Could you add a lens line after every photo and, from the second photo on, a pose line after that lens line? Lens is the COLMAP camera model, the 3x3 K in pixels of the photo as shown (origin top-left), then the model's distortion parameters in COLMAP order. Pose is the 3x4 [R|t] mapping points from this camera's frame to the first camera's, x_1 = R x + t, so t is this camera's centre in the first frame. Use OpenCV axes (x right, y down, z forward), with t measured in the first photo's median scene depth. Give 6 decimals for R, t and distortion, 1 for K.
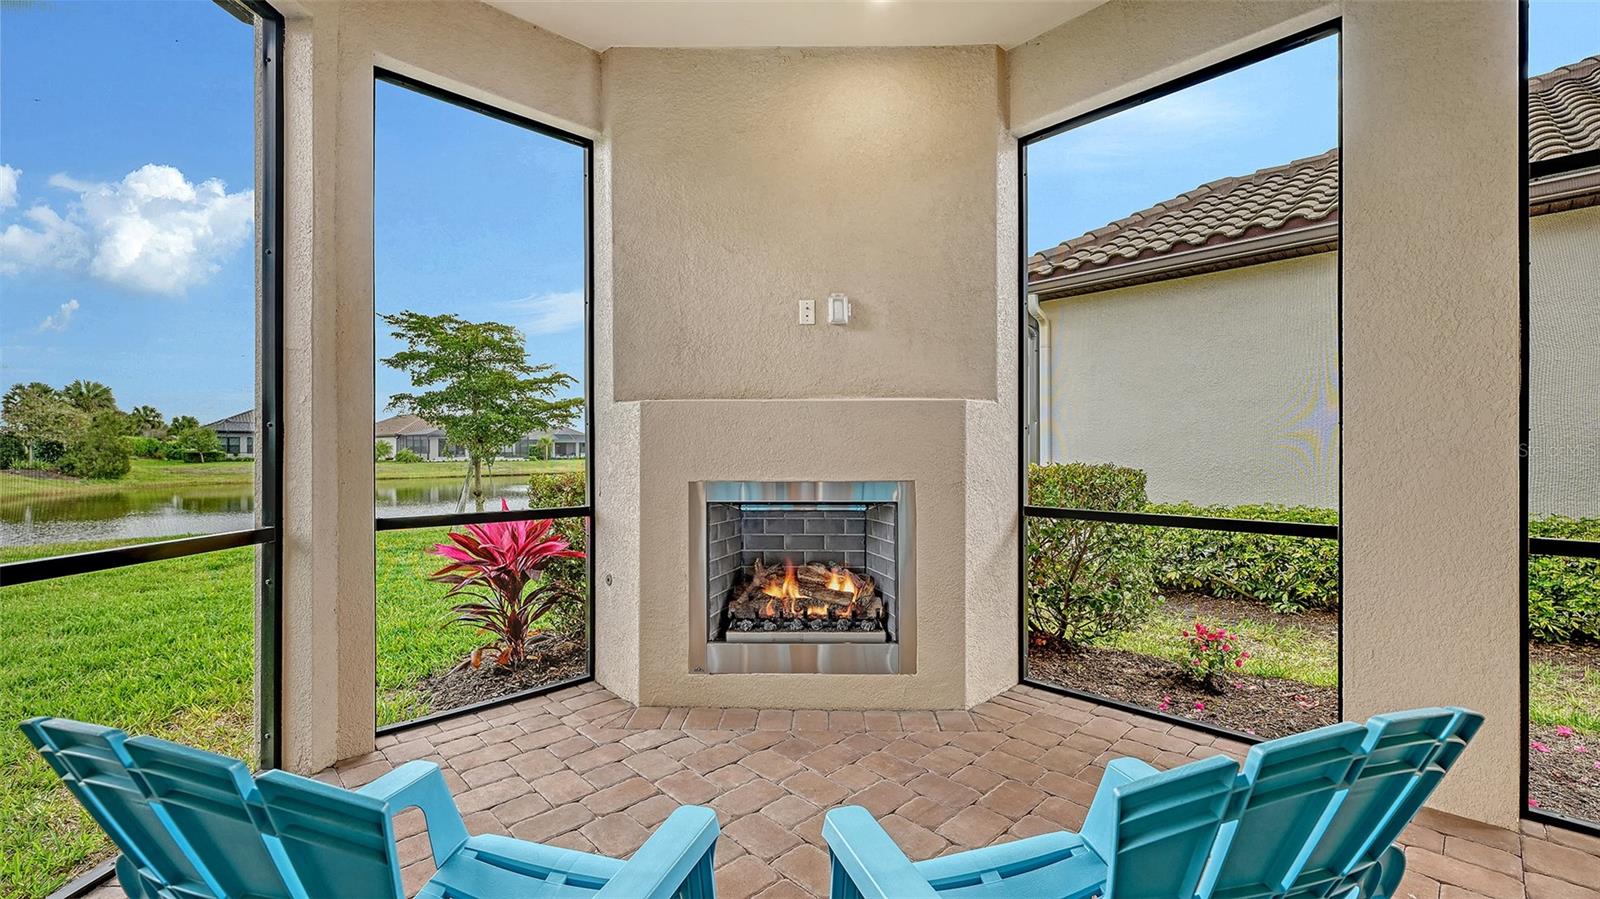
lens RADIAL K [[661.0, 0, 801.6], [0, 661.0, 462.2], [0, 0, 1]] dist [-0.003766, 0.001250]
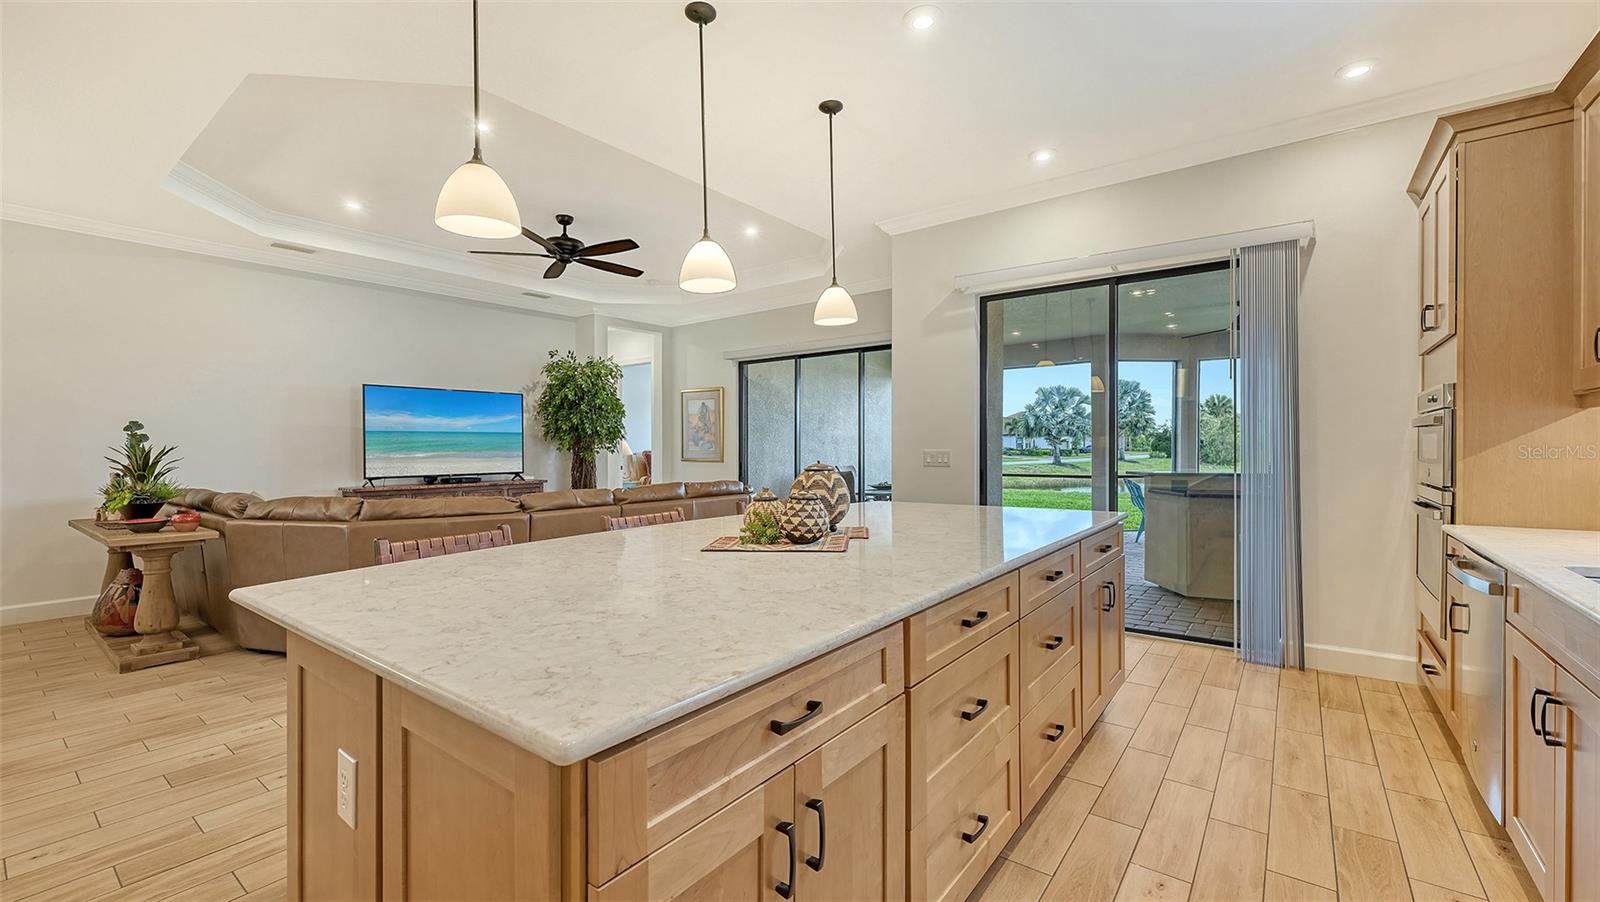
lens RADIAL K [[648.7, 0, 811.1], [0, 648.7, 461.3], [0, 0, 1]] dist [-0.001390, -0.000653]
pose [[0.173822, 0.018466, -0.984604, 2.331652], [-0.005894, 0.999826, 0.017711, -0.035047], [0.984759, 0.002725, 0.173901, -1.654296]]
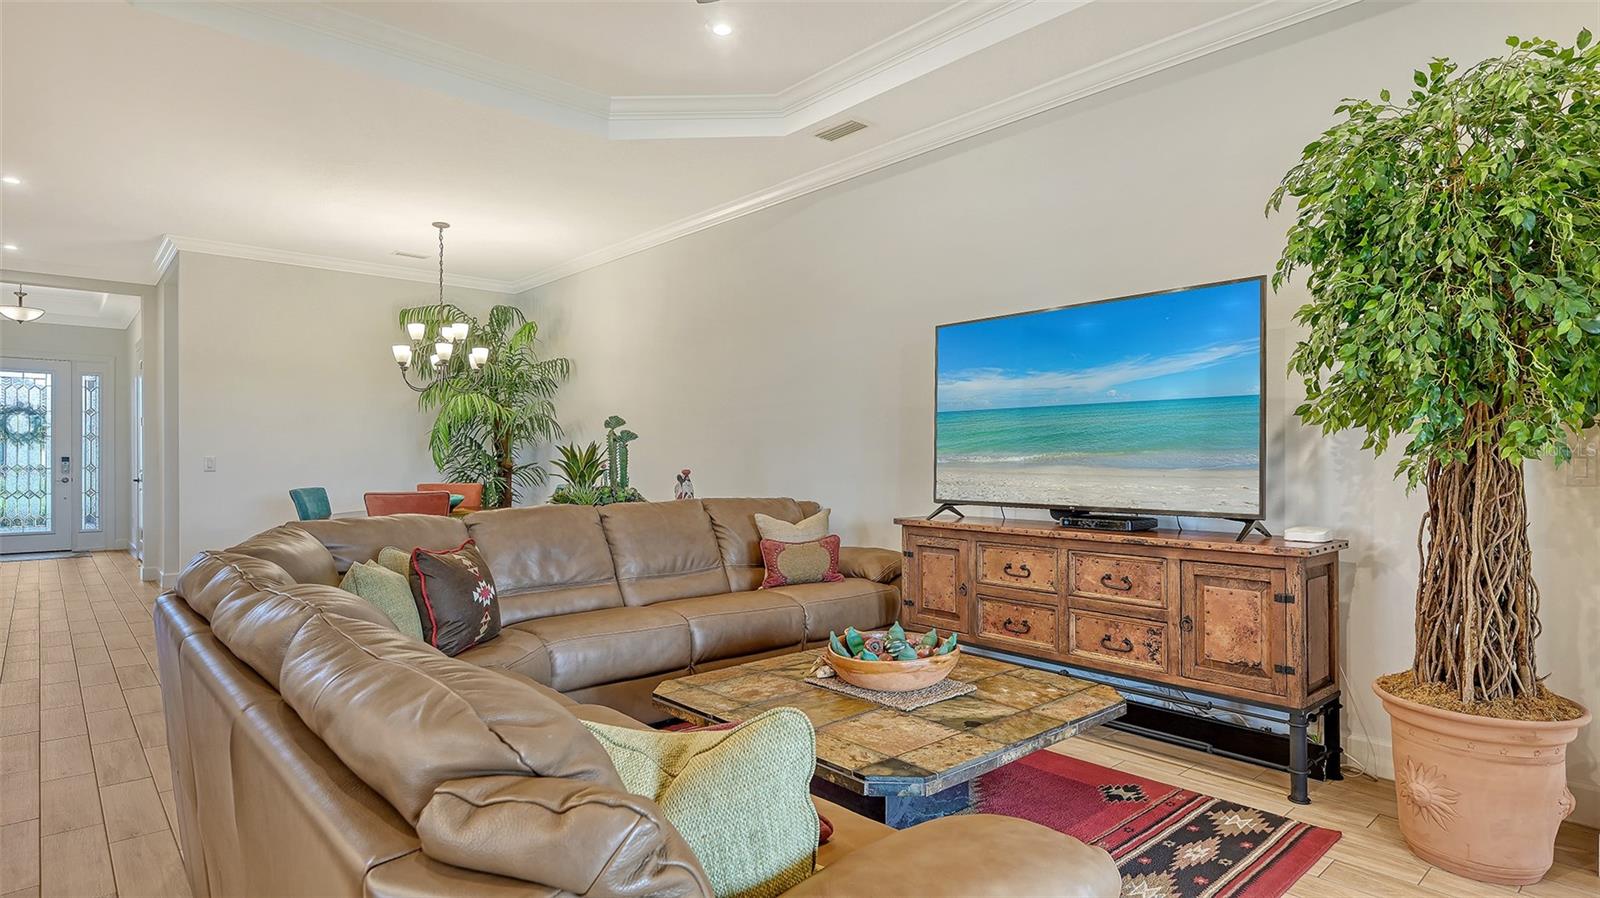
lens RADIAL K [[854.7, 0, 785.0], [0, 854.7, 462.5], [0, 0, 1]] dist [-0.004543, 0.001621]
pose [[-0.999077, 0.002460, 0.042875, 0.485785], [0.003369, 0.999771, 0.021138, -0.034648], [-0.042814, 0.021263, -0.998857, -1.278131]]
